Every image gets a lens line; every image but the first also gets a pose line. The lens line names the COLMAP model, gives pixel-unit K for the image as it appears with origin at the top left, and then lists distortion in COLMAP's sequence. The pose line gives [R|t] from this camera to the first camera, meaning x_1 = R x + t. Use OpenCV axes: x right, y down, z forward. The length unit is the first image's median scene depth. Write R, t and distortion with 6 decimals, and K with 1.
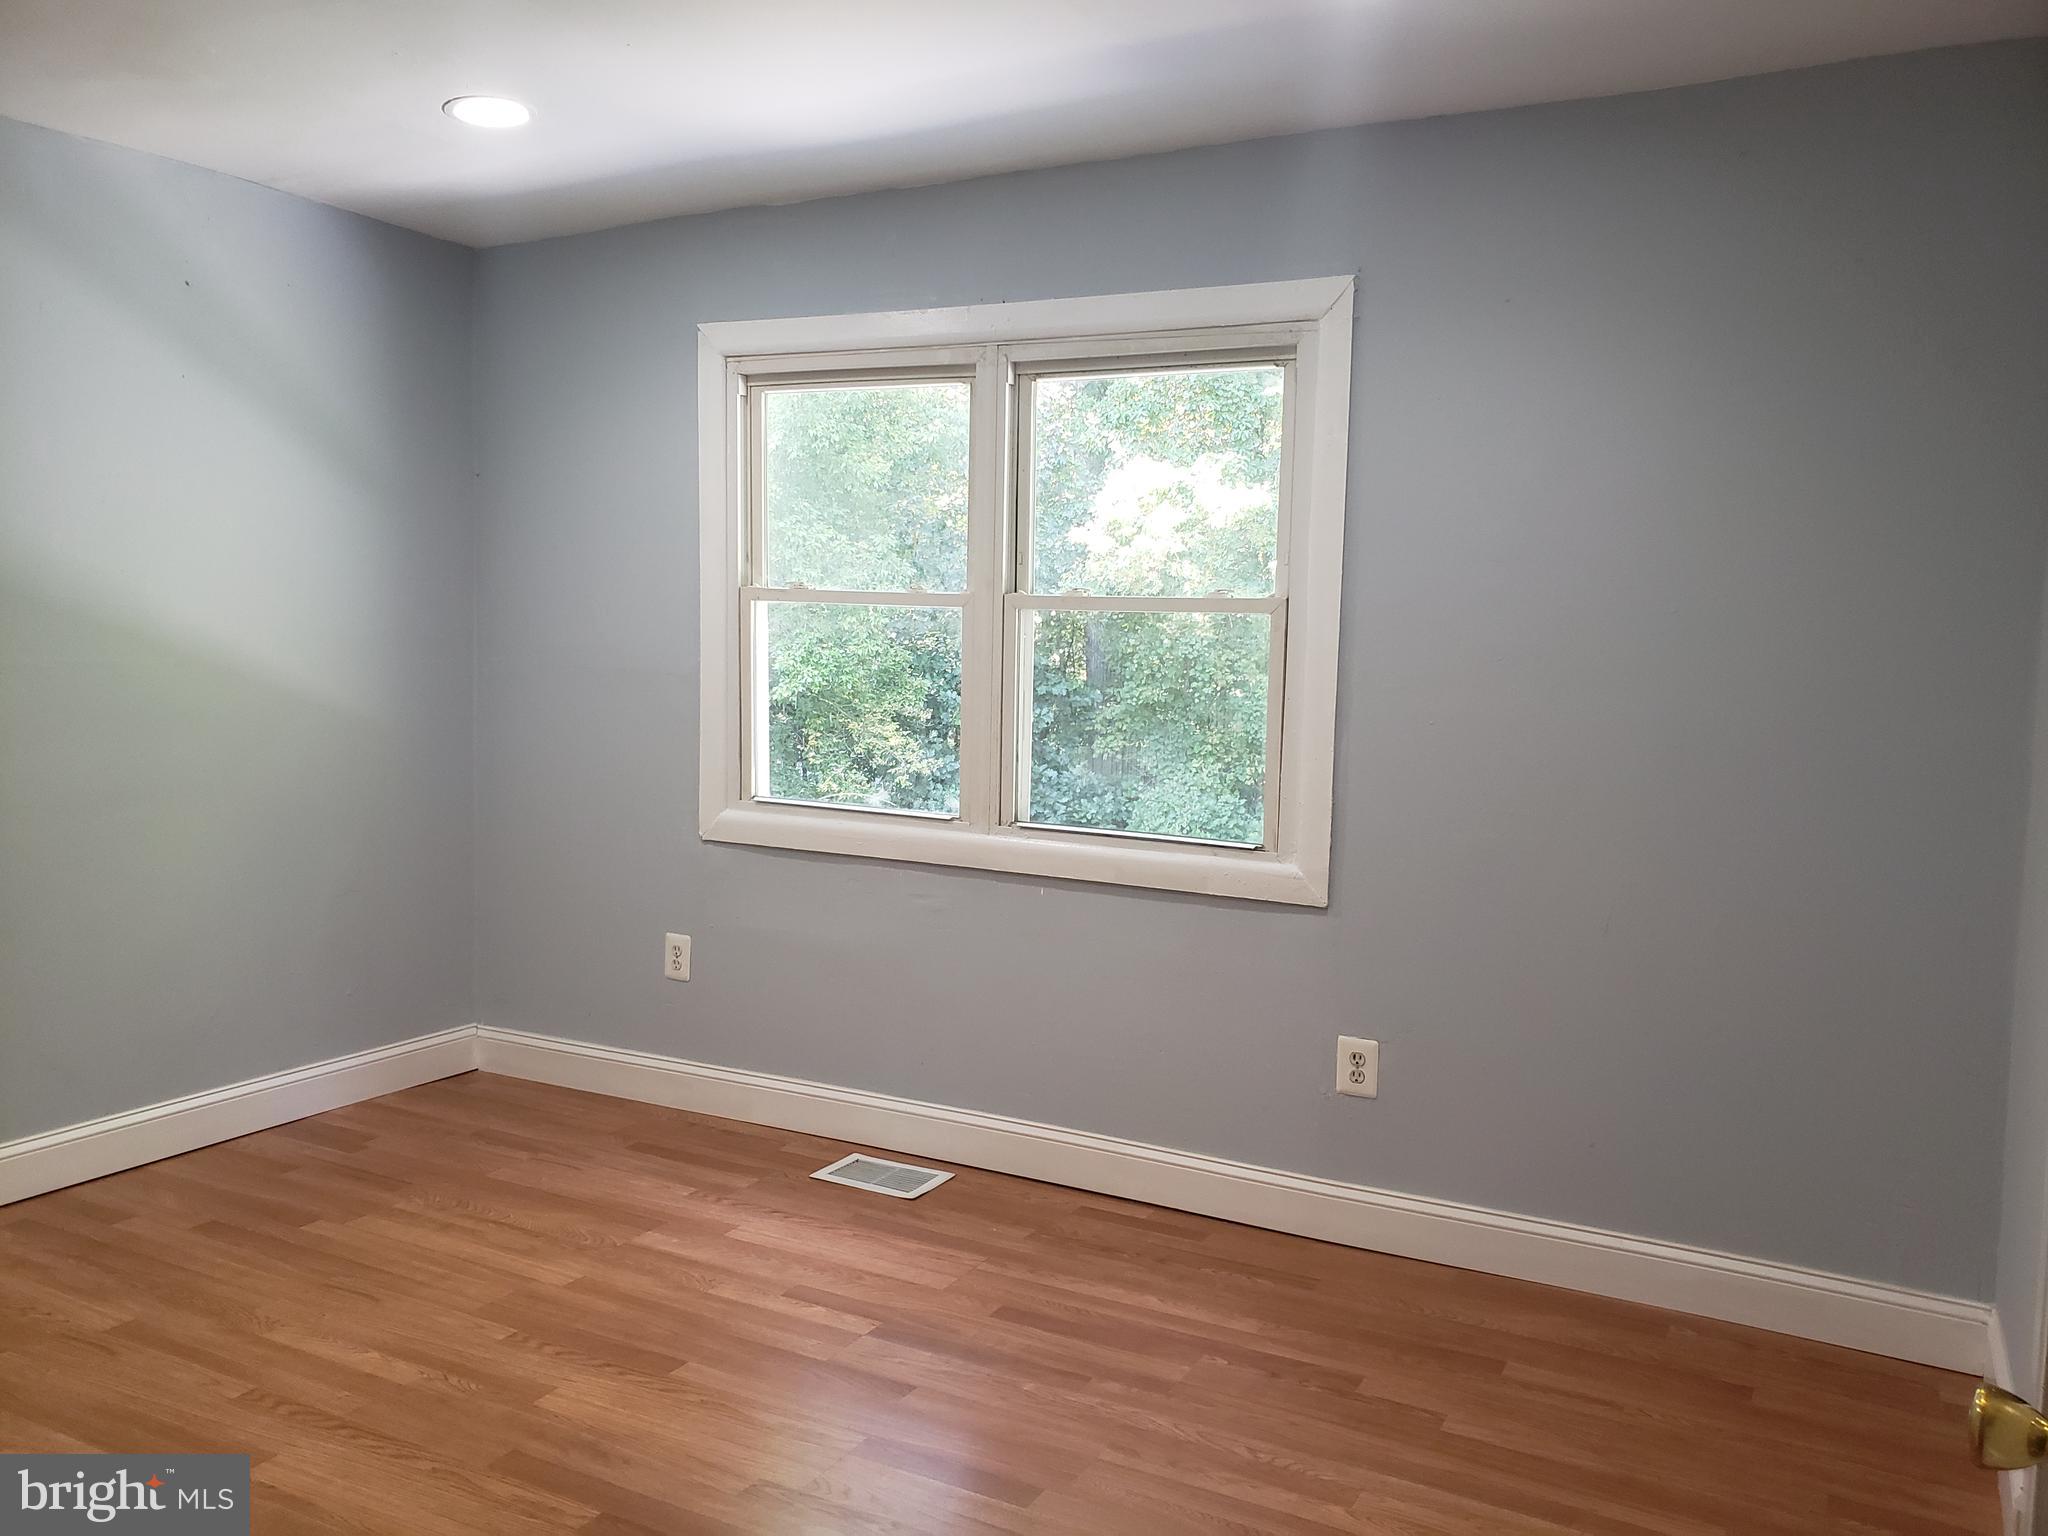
lens RADIAL K [[1648.9, 0, 1013.6], [0, 1648.9, 761.9], [0, 0, 1]] dist [0.049308, -0.014321]
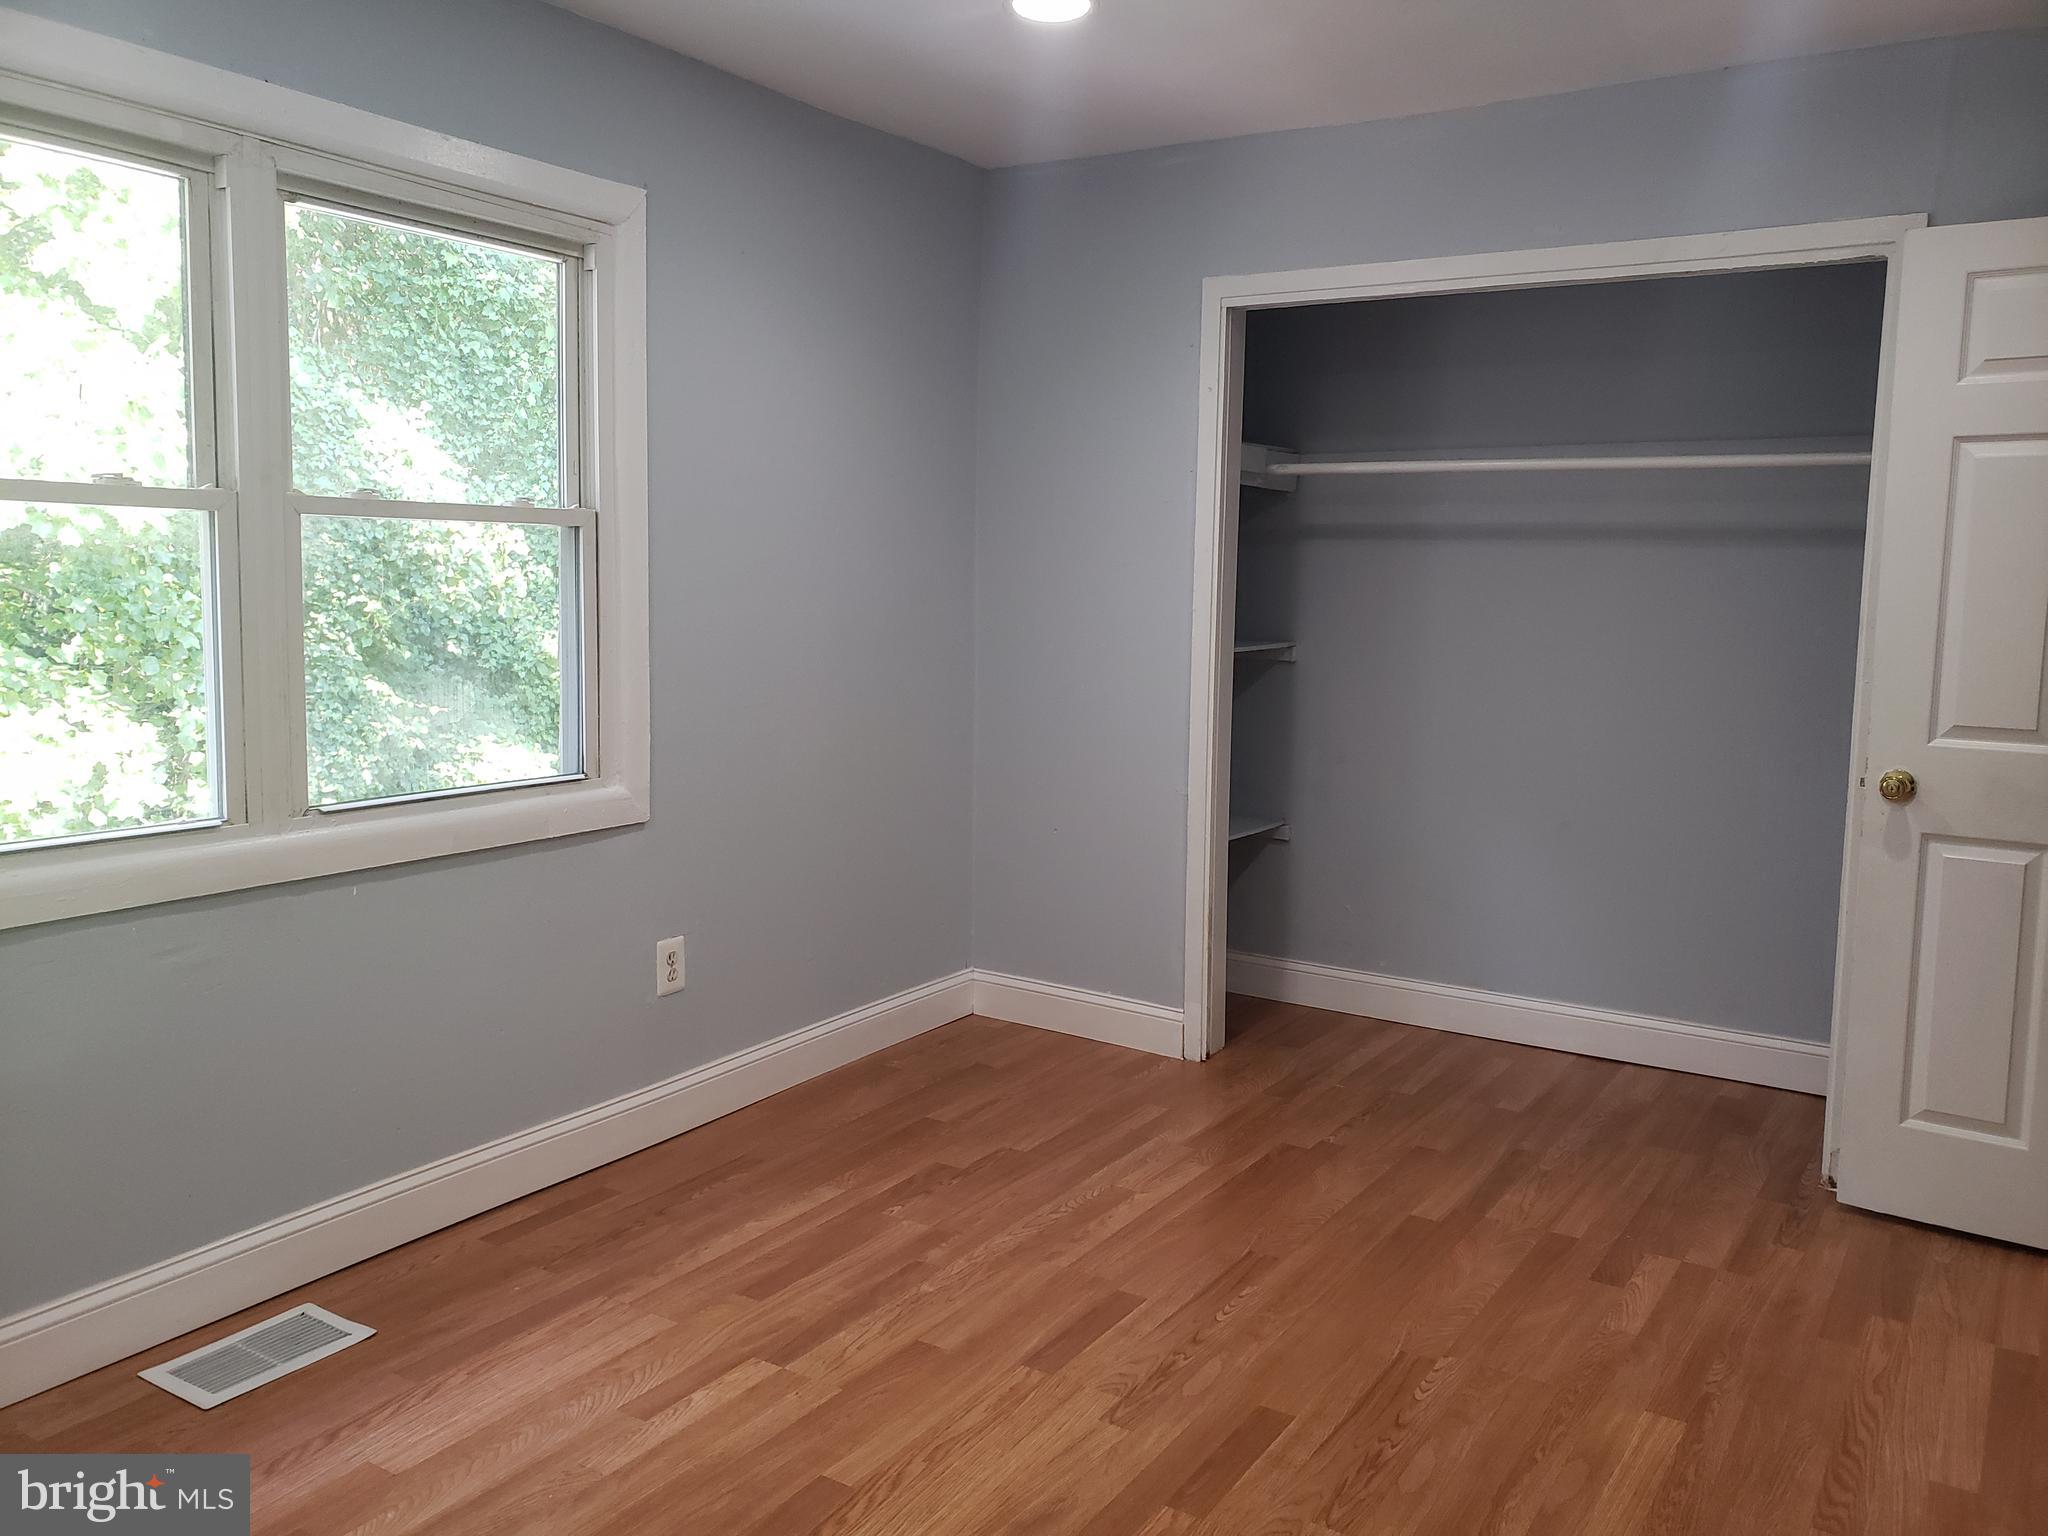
lens RADIAL K [[1648.9, 0, 1013.2], [0, 1648.9, 757.6], [0, 0, 1]] dist [0.049308, -0.014321]
pose [[0.070443, -0.139014, 0.987782, -0.813785], [0.075608, 0.988137, 0.133672, -0.070630], [-0.994646, 0.065268, 0.080118, 0.715975]]
